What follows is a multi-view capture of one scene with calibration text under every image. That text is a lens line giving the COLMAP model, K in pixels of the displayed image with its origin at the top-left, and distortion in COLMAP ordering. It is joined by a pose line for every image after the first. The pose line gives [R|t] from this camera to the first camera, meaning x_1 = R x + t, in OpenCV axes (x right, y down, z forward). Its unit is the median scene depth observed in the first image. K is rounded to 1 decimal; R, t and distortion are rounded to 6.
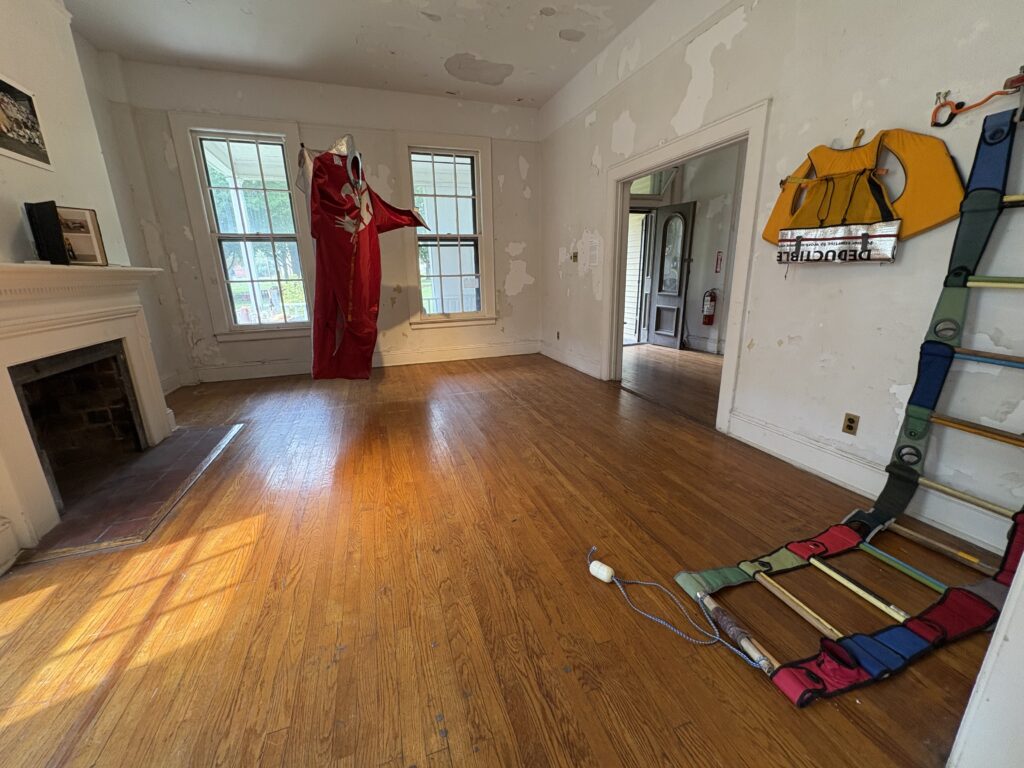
lens RADIAL K [[410.7, 0, 512.6], [0, 410.7, 380.0], [0, 0, 1]] dist [0.003116, -0.000199]
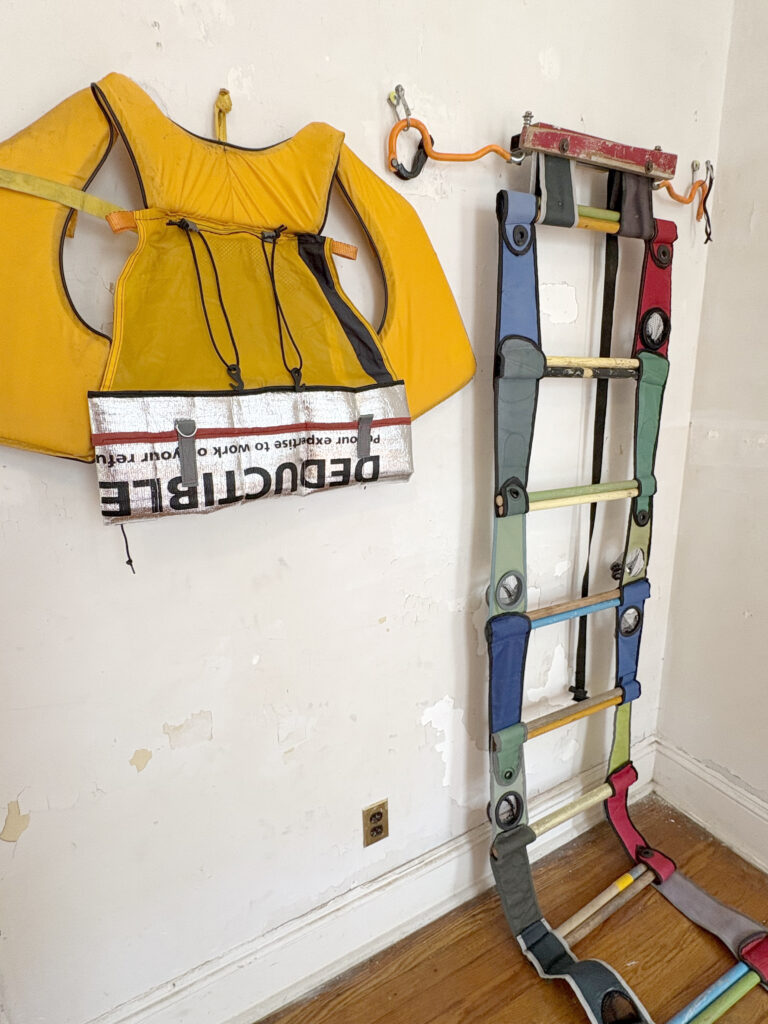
lens RADIAL K [[551.0, 0, 385.4], [0, 551.0, 508.1], [0, 0, 1]] dist [0.007352, -0.000569]
pose [[-0.162677, -0.225407, 0.960587, 0.361969], [0.278309, 0.923542, 0.263846, -0.401656], [-0.946615, 0.310262, -0.087506, 1.043936]]
